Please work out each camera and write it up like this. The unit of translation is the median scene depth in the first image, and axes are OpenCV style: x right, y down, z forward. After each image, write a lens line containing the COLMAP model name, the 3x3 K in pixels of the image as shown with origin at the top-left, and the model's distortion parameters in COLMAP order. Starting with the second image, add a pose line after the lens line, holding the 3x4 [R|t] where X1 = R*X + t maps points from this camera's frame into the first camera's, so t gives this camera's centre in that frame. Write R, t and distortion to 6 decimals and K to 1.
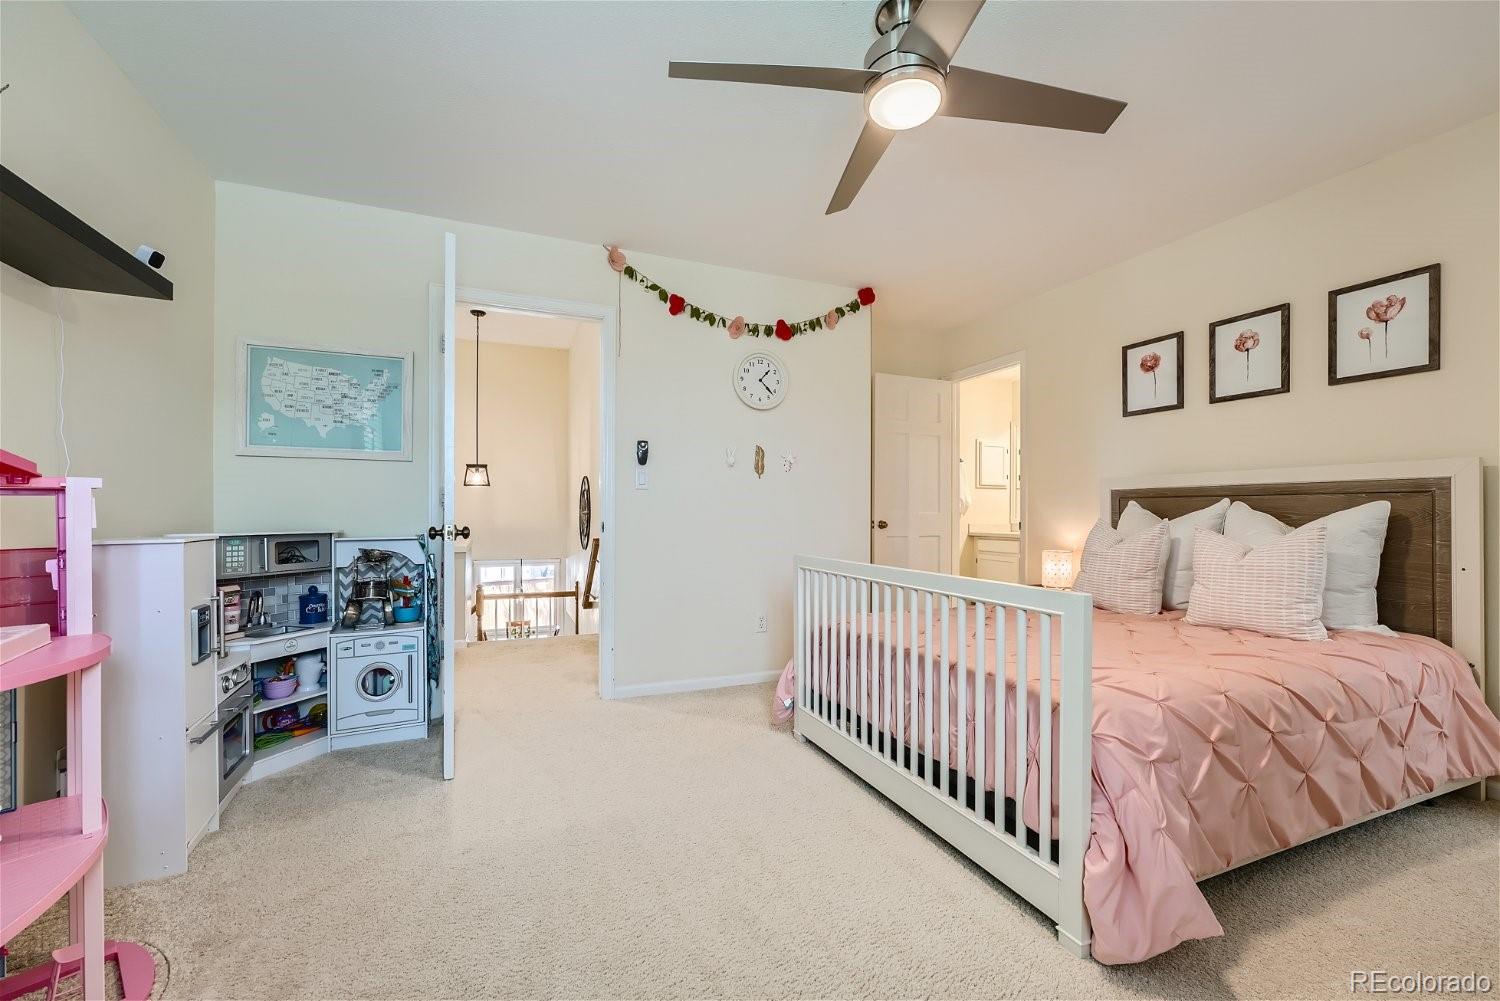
lens RADIAL K [[598.2, 0, 753.6], [0, 598.2, 511.5], [0, 0, 1]] dist [-0.000850, -0.000270]
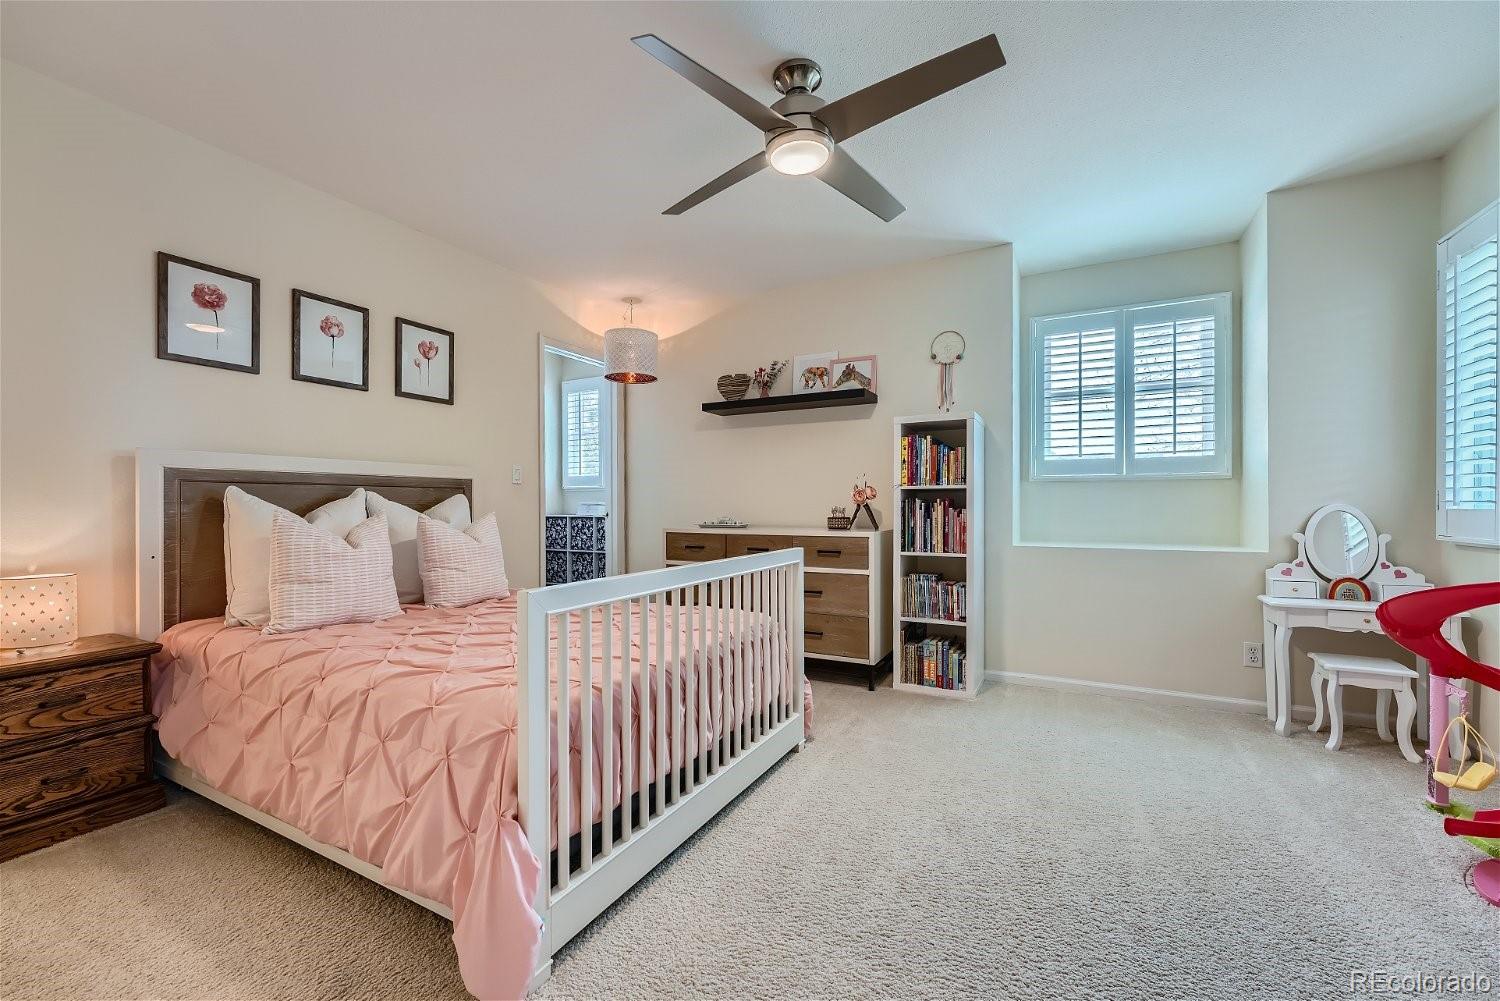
lens RADIAL K [[598.2, 0, 782.5], [0, 598.2, 502.3], [0, 0, 1]] dist [-0.000850, -0.000270]
pose [[-0.653083, -0.004942, 0.757270, -0.400090], [-0.006884, 0.999976, 0.000588, -0.003964], [-0.757255, -0.004829, -0.653102, 1.086362]]
